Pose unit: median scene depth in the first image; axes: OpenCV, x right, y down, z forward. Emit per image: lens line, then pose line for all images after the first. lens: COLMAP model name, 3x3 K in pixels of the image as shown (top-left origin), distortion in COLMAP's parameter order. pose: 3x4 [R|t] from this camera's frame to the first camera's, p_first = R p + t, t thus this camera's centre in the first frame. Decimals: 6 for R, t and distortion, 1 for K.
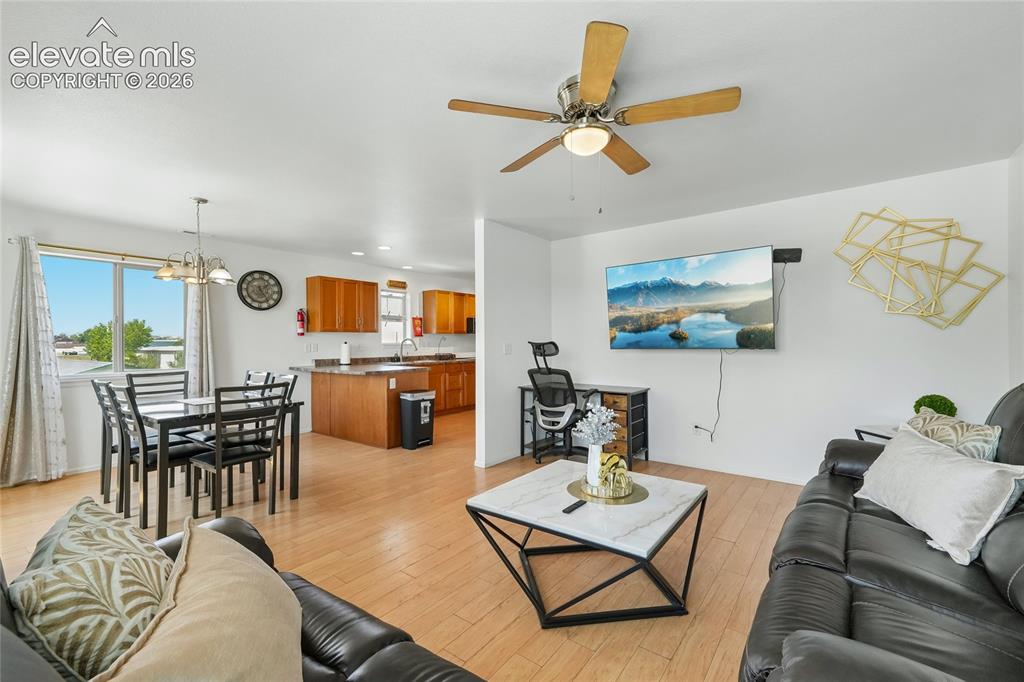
lens RADIAL K [[423.5, 0, 512.0], [0, 423.5, 341.0], [0, 0, 1]] dist [0.002230, 0.000174]
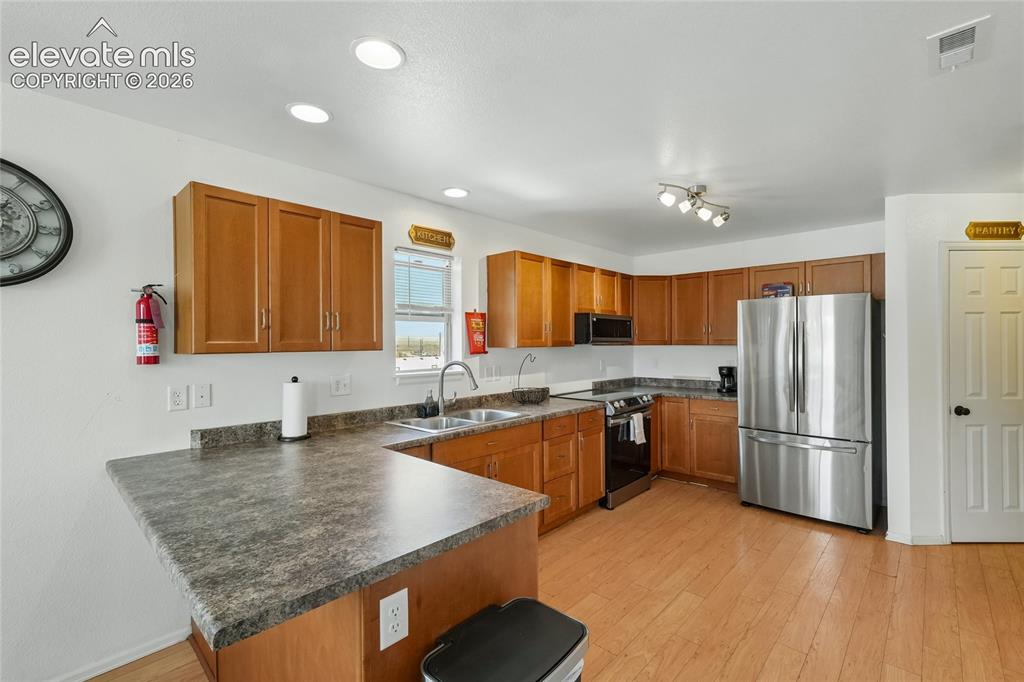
lens RADIAL K [[448.1, 0, 515.3], [0, 448.1, 339.3], [0, 0, 1]] dist [0.001920, 0.000335]
pose [[0.995082, -0.000279, -0.099058, -0.141902], [-0.000116, 0.999992, -0.003988, -0.026131], [0.099058, 0.003980, 0.995074, 0.556705]]
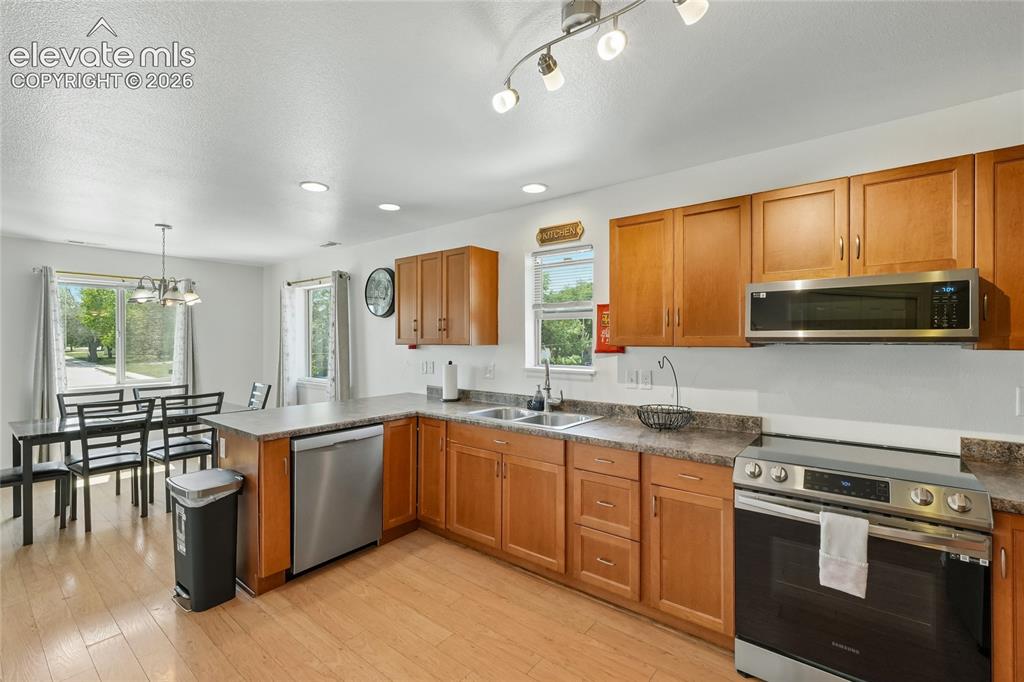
lens RADIAL K [[448.1, 0, 515.3], [0, 448.1, 339.3], [0, 0, 1]] dist [0.001920, 0.000335]
pose [[-0.019301, 0.007401, -0.999786, 0.197647], [0.003836, 0.999966, 0.007328, -0.028237], [0.999806, -0.003694, -0.019329, 0.982102]]
